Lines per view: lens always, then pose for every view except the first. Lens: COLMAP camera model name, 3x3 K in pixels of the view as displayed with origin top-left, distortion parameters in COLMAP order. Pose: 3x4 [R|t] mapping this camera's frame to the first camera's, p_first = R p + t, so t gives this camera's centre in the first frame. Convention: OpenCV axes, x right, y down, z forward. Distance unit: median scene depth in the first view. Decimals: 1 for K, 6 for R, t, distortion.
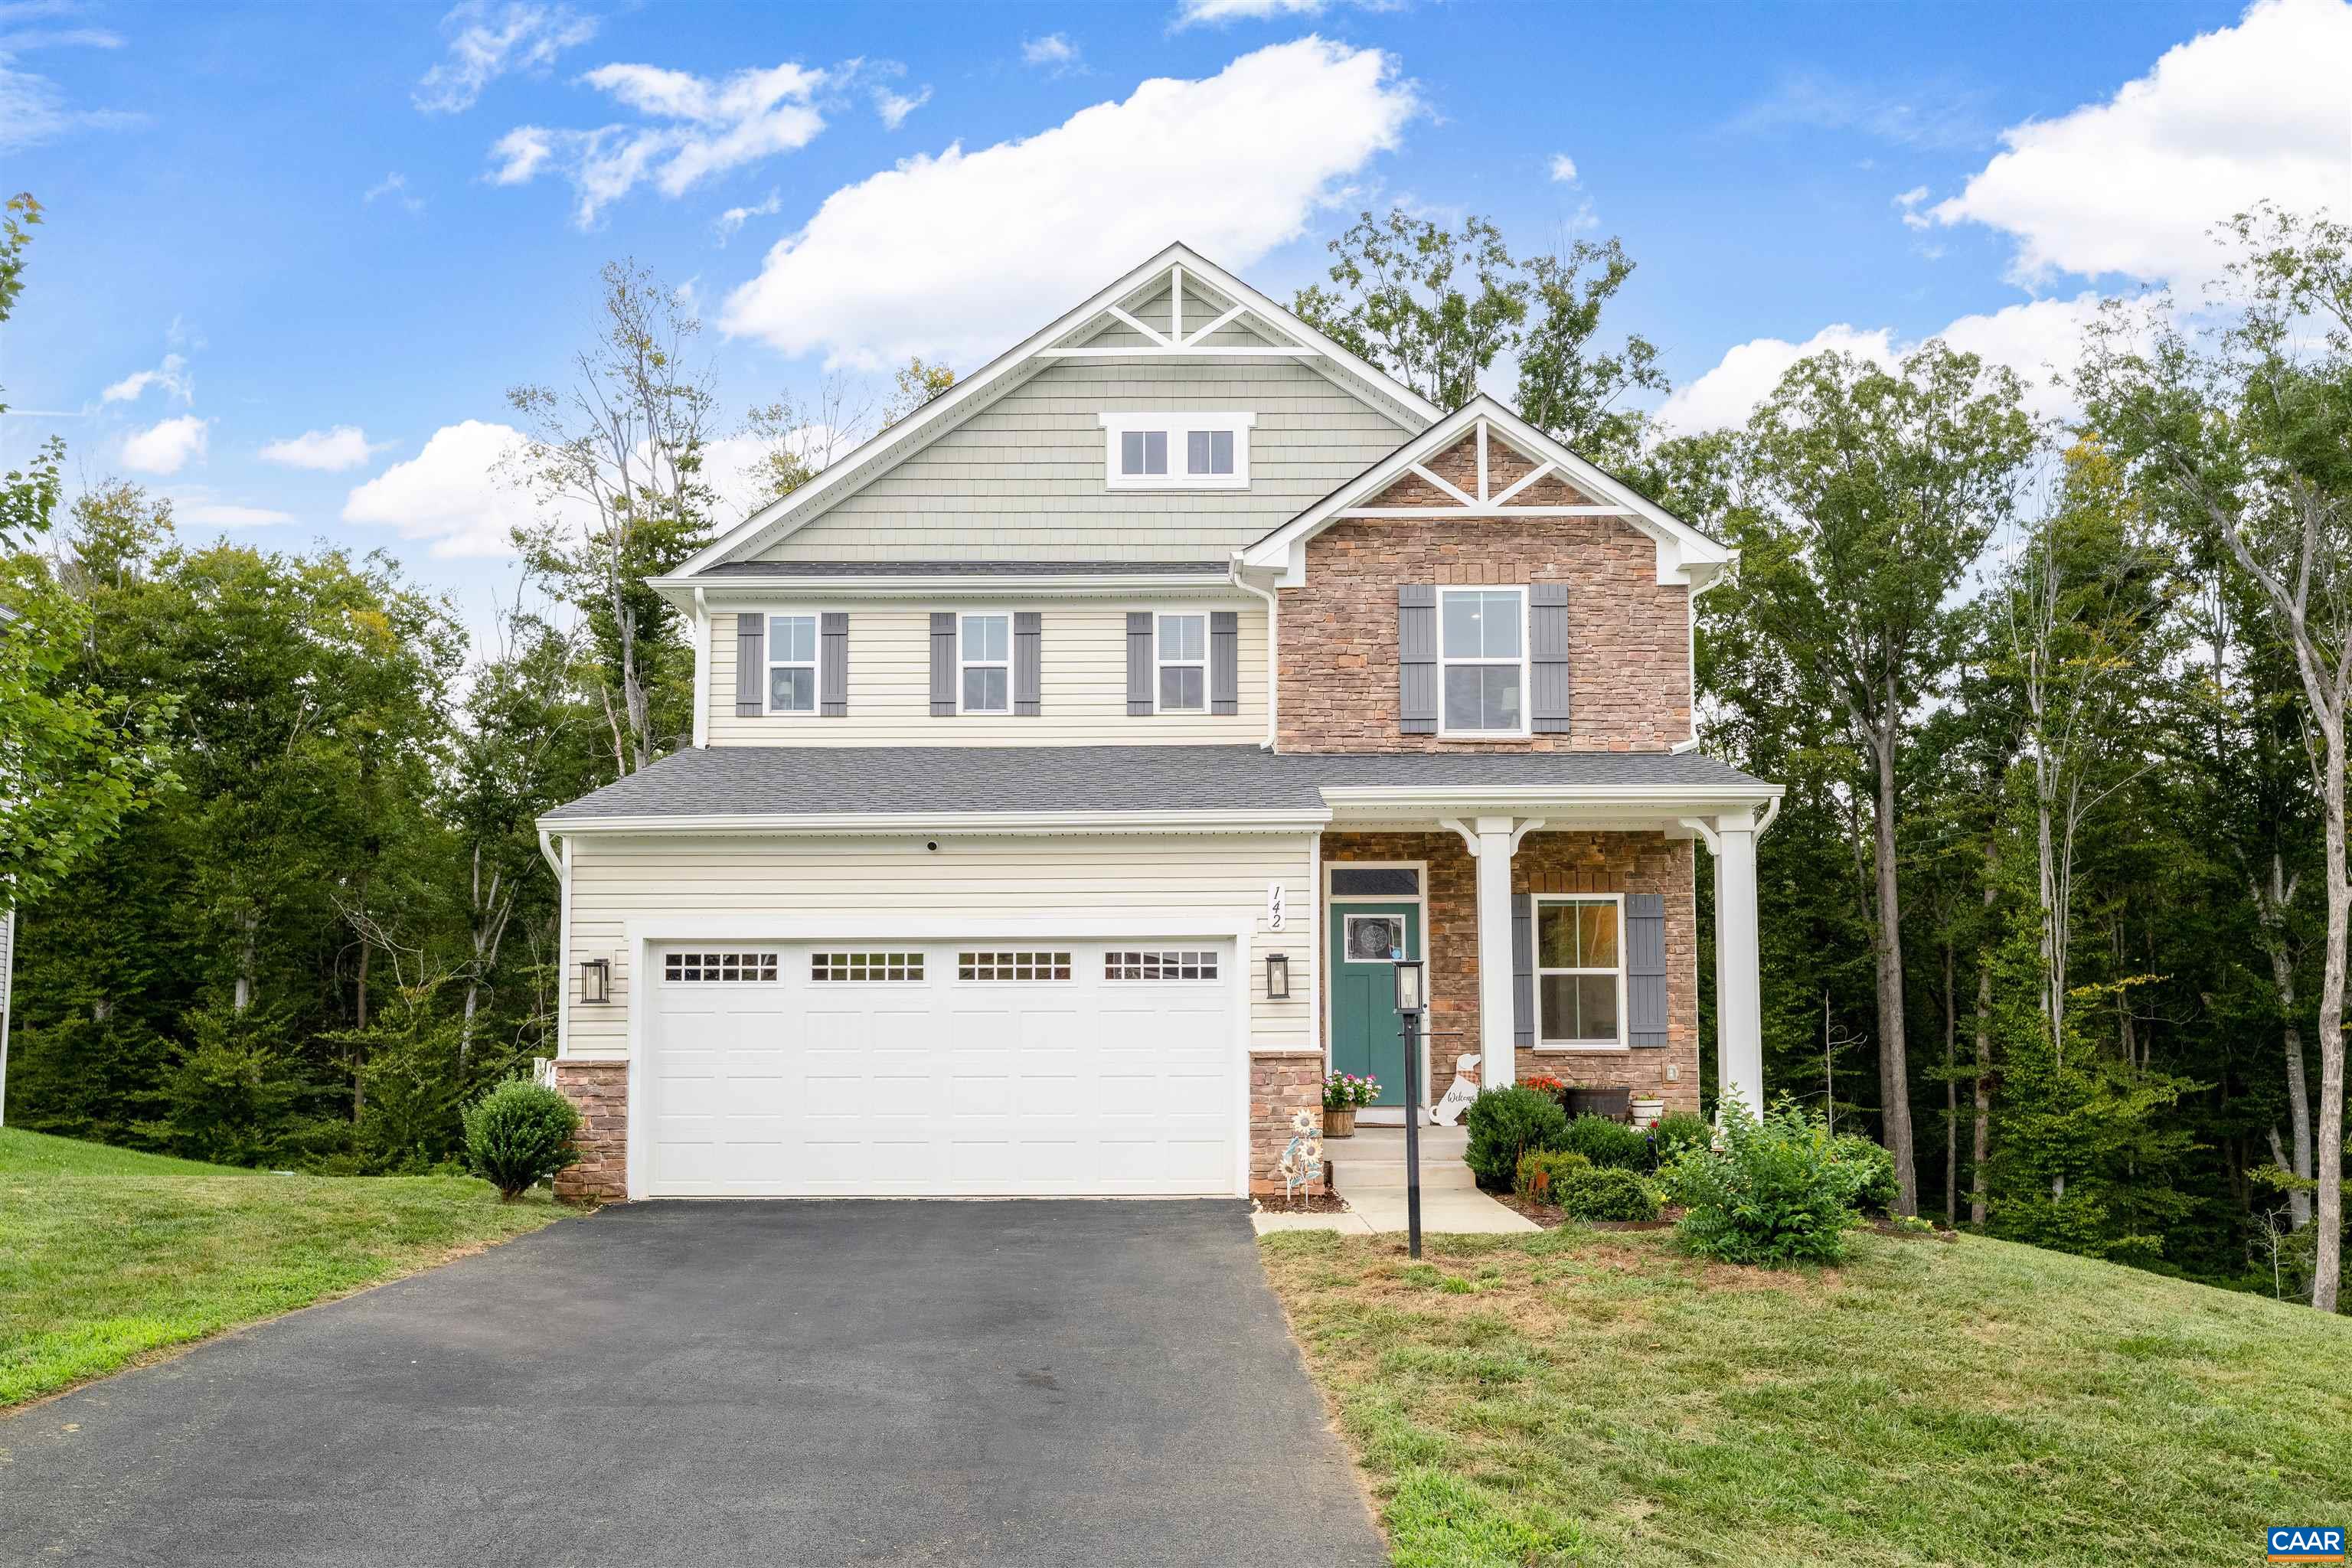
lens RADIAL K [[1720.4, 0, 1205.0], [0, 1720.4, 876.9], [0, 0, 1]] dist [-0.002006, 0.006412]
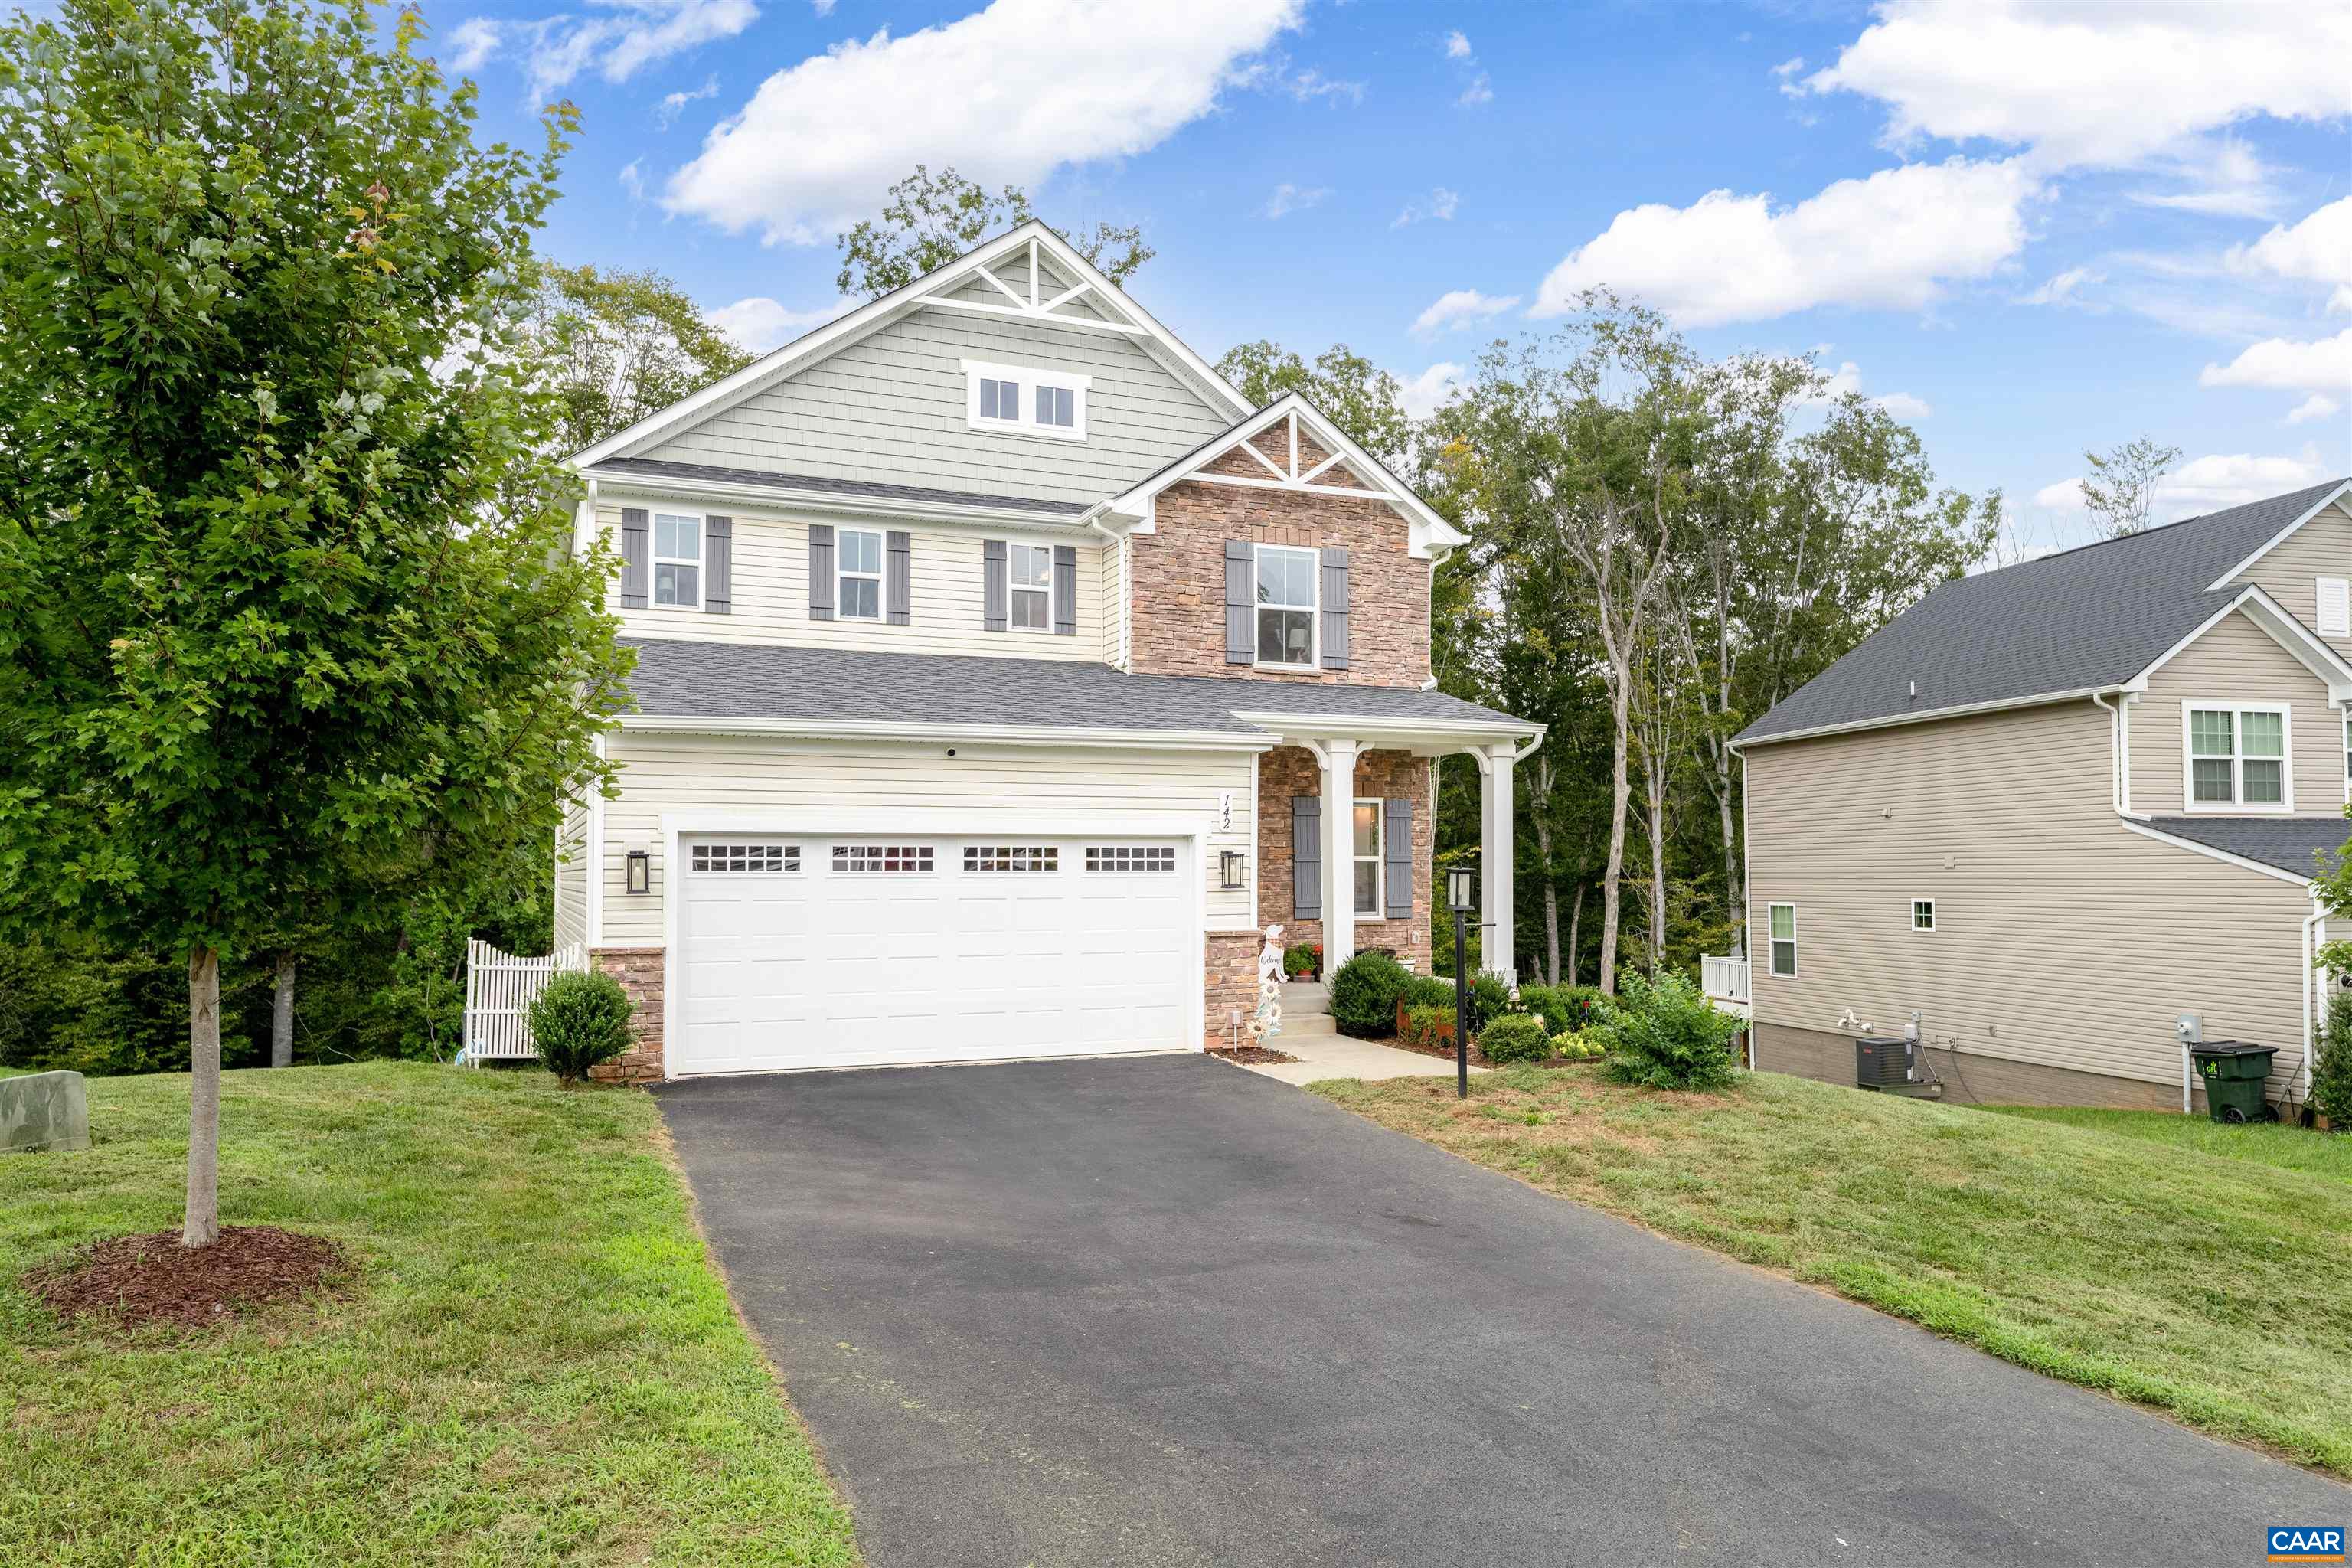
lens RADIAL K [[1489.3, 0, 1175.7], [0, 1489.3, 792.6], [0, 0, 1]] dist [0.002825, 0.004637]
pose [[0.923971, 0.023070, 0.381767, -0.315674], [-0.036559, 0.998936, 0.028116, -0.019614], [-0.380712, -0.039935, 0.923831, 0.035553]]
